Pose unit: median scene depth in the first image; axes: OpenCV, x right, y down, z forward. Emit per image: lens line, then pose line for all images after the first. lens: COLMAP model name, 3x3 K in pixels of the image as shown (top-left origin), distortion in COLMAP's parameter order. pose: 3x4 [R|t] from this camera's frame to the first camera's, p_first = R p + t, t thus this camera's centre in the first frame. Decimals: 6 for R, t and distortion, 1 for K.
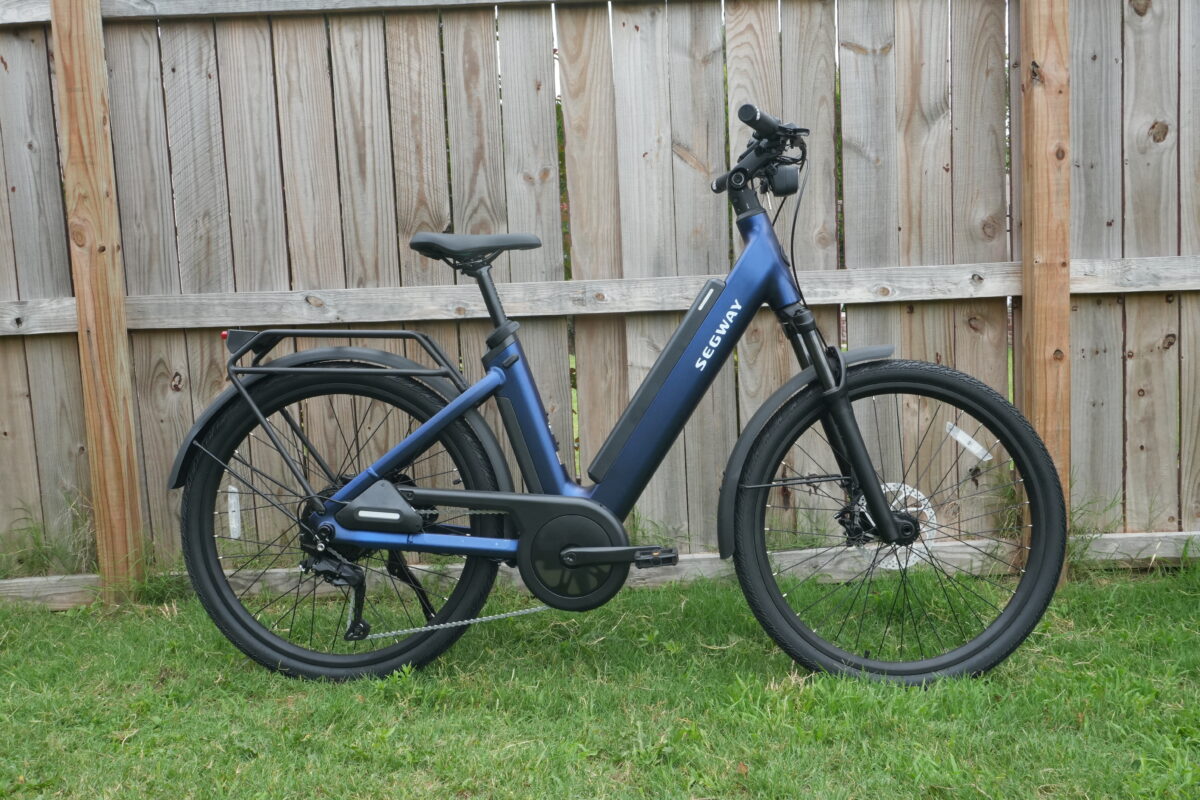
lens RADIAL K [[1239.1, 0, 565.7], [0, 1239.1, 406.7], [0, 0, 1]] dist [-0.009812, 0.031288]
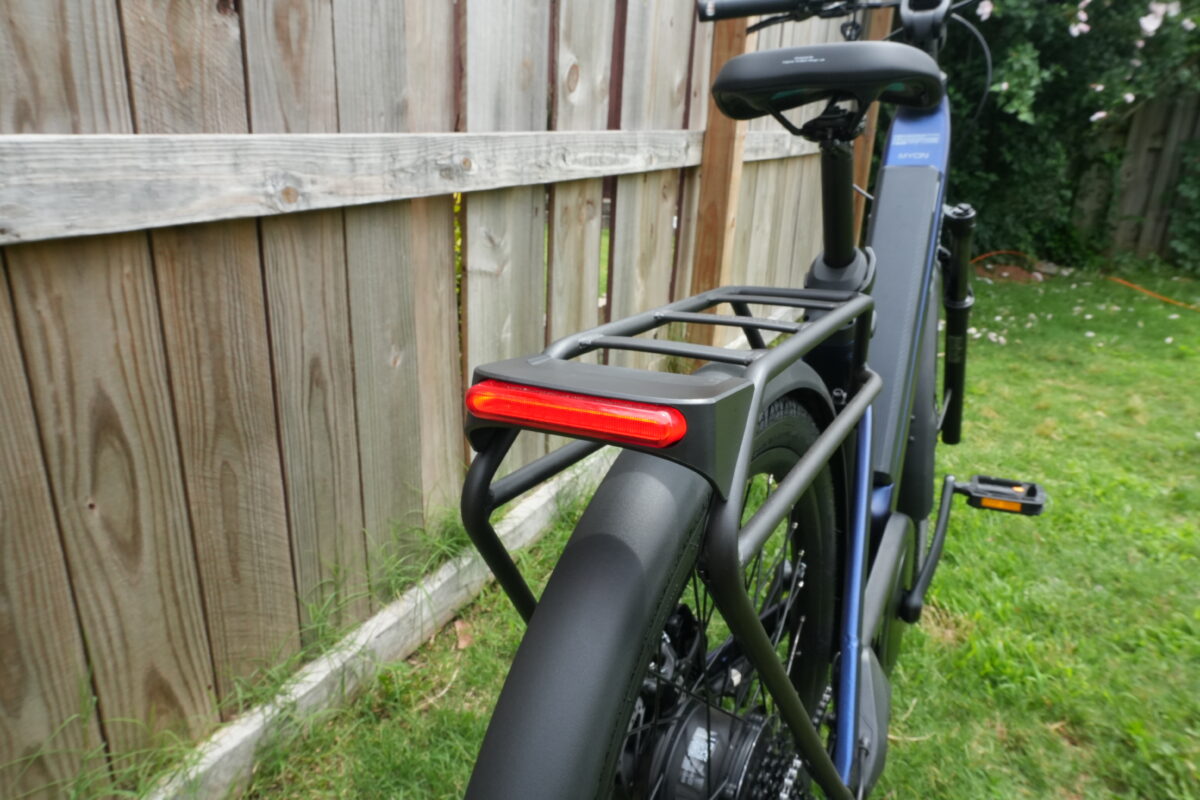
lens RADIAL K [[815.1, 0, 600.0], [0, 815.1, 400.0], [0, 0, 1]] dist [-0.049144, 0.029789]
pose [[0.427931, -0.247488, 0.869267, -0.311777], [0.027334, 0.964883, 0.261254, -0.079099], [-0.903398, -0.088038, 0.419669, 0.766977]]
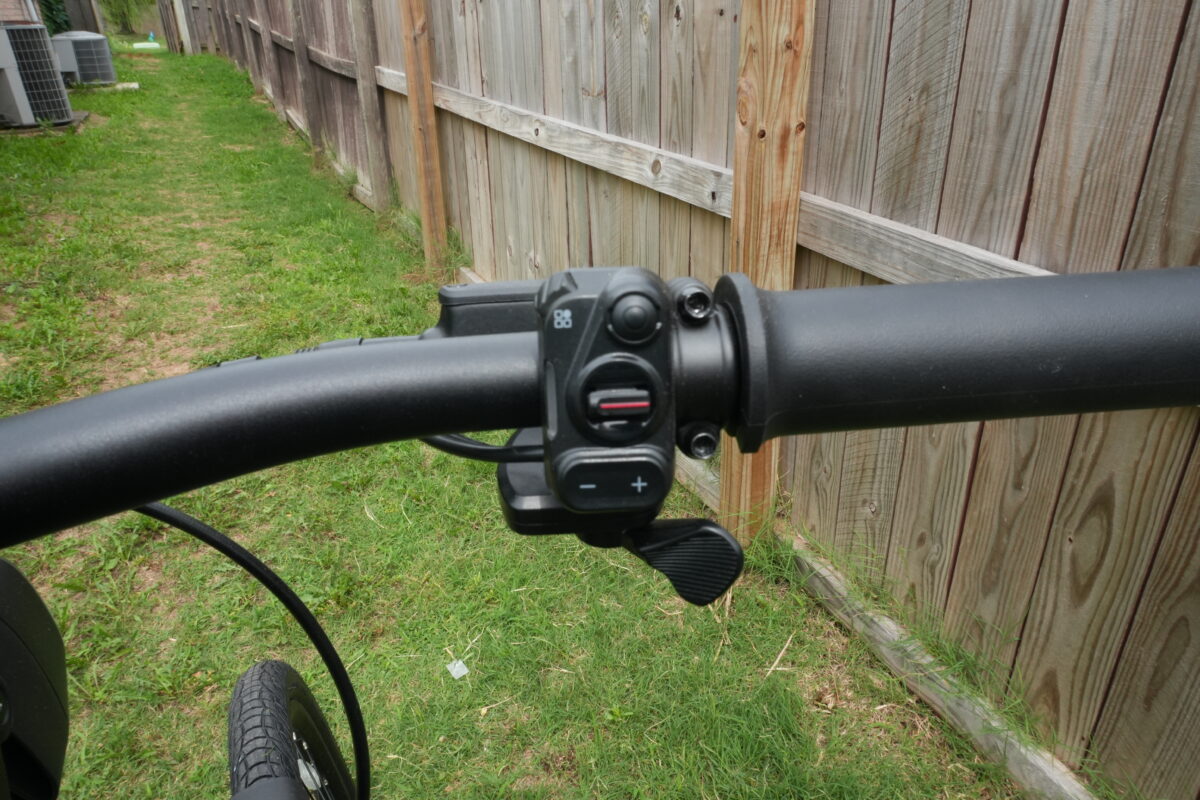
lens RADIAL K [[817.8, 0, 600.0], [0, 817.8, 400.0], [0, 0, 1]] dist [-0.040671, 0.032849]
pose [[0.452451, 0.435045, -0.778476, -0.002319], [-0.084997, 0.890000, 0.447969, -0.183459], [0.887730, -0.136516, 0.439658, 0.683462]]
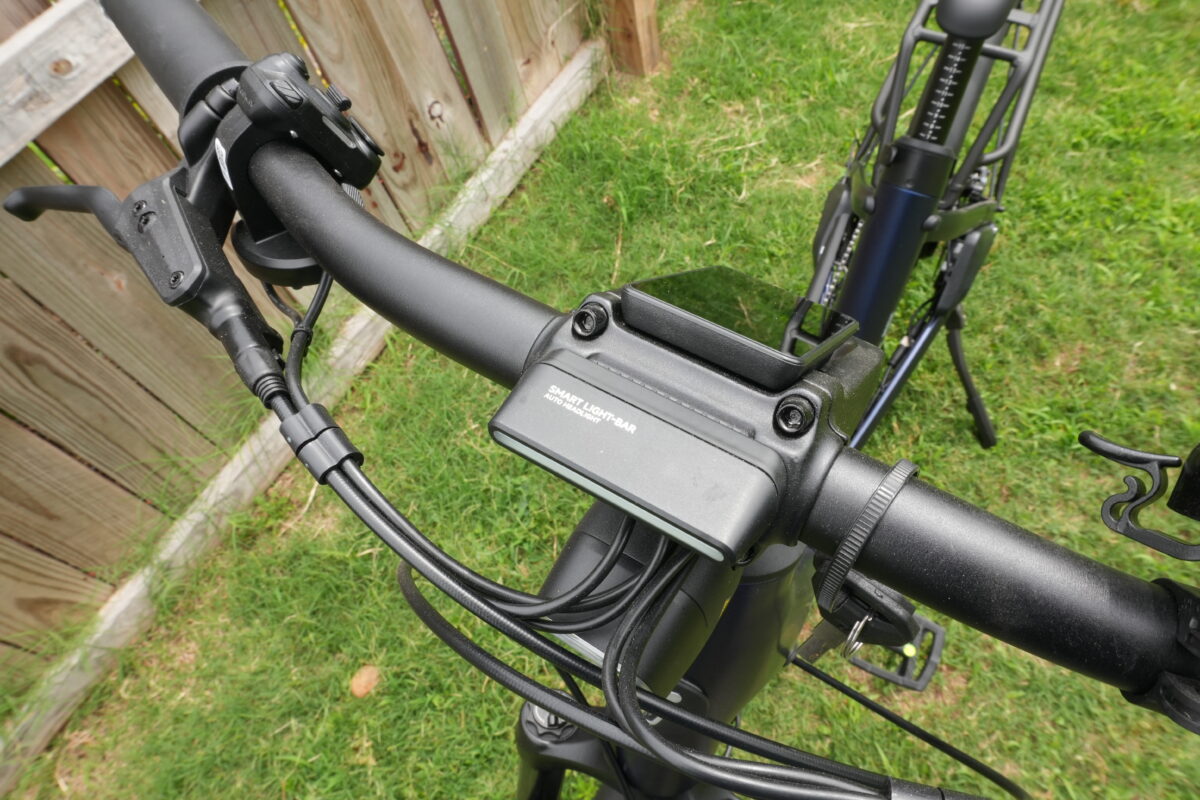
lens RADIAL K [[815.1, 0, 600.0], [0, 815.1, 400.0], [0, 0, 1]] dist [-0.049144, 0.029789]
pose [[0.524151, -0.750440, 0.402623, -0.084953], [0.247842, 0.586722, 0.770929, -0.200419], [-0.814764, -0.304296, 0.493522, 0.634508]]
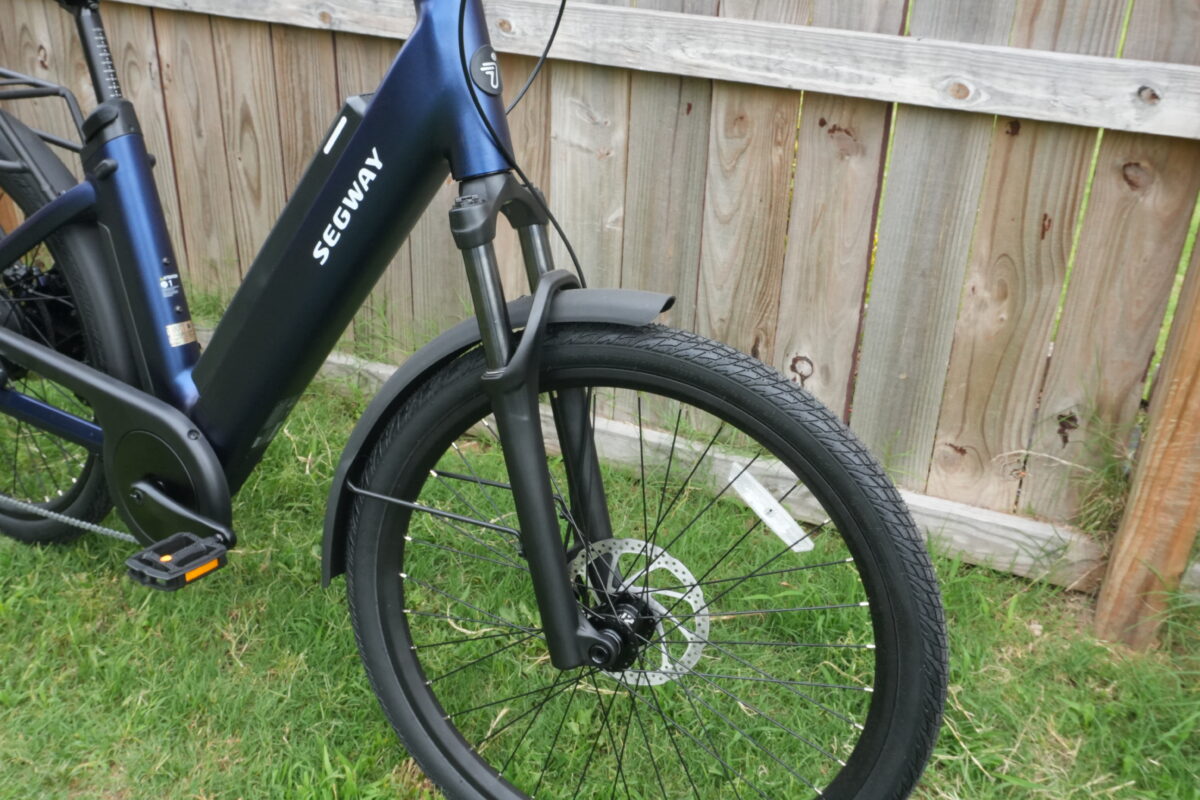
lens RADIAL K [[1116.7, 0, 593.2], [0, 1116.7, 390.4], [0, 0, 1]] dist [-0.018894, 0.032285]
pose [[0.907561, 0.253508, -0.334765, 0.307063], [-0.117199, 0.918447, 0.377783, -0.137958], [0.403234, -0.303627, 0.863257, 0.467086]]
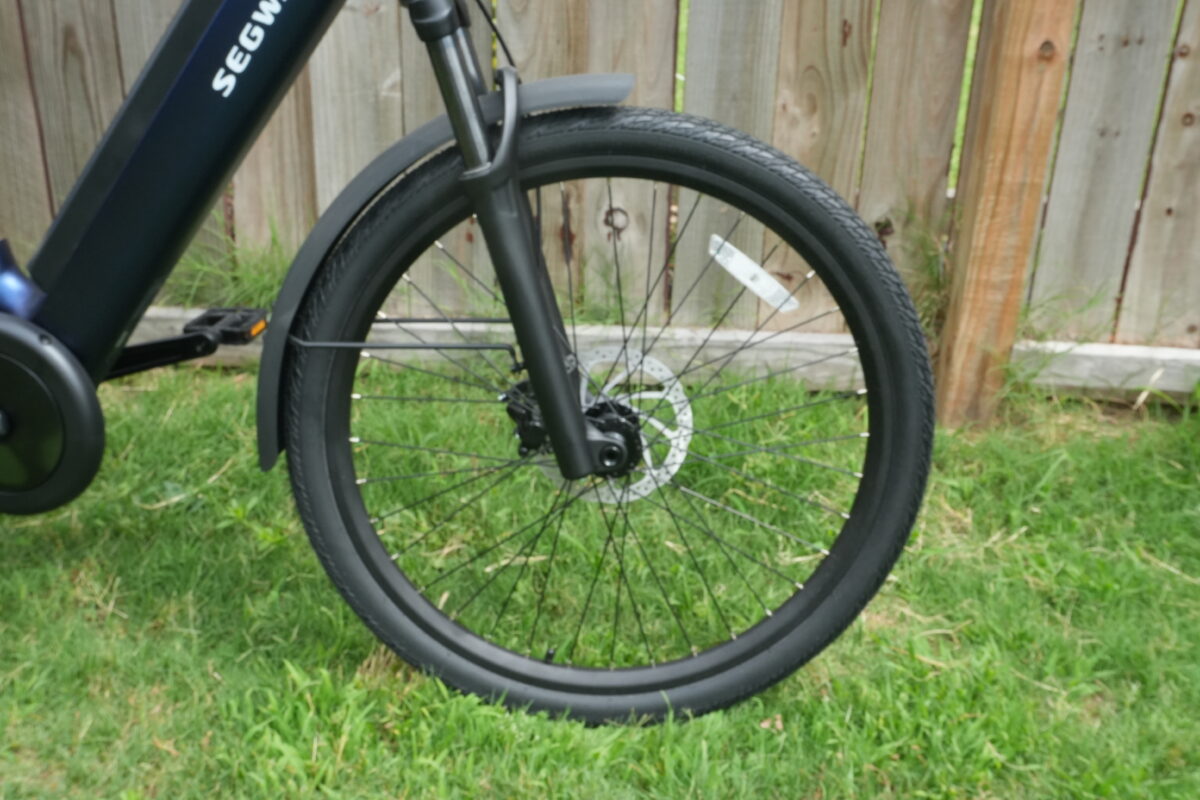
lens RADIAL K [[1347.1, 0, 594.3], [0, 1347.1, 398.2], [0, 0, 1]] dist [-0.006081, 0.003653]
pose [[0.996441, 0.084231, -0.003085, 0.204362], [-0.078014, 0.935512, 0.344574, -0.086002], [0.031910, -0.343107, 0.938754, 0.362079]]
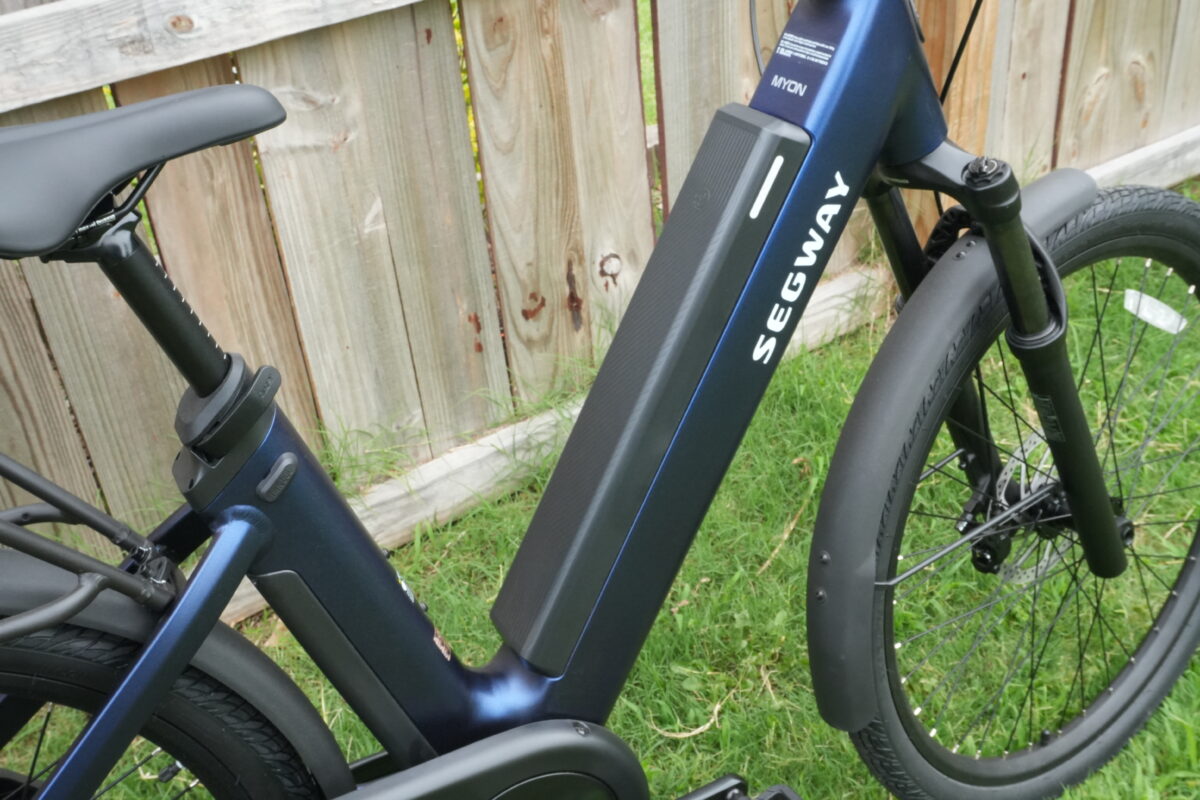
lens RADIAL K [[1367.5, 0, 600.0], [0, 1367.5, 400.0], [0, 0, 1]] dist [-0.019441, 0.046825]
pose [[0.823402, -0.332401, 0.459913, -0.107595], [0.096937, 0.880958, 0.463160, -0.174692], [-0.559118, -0.336784, 0.757604, 0.536142]]
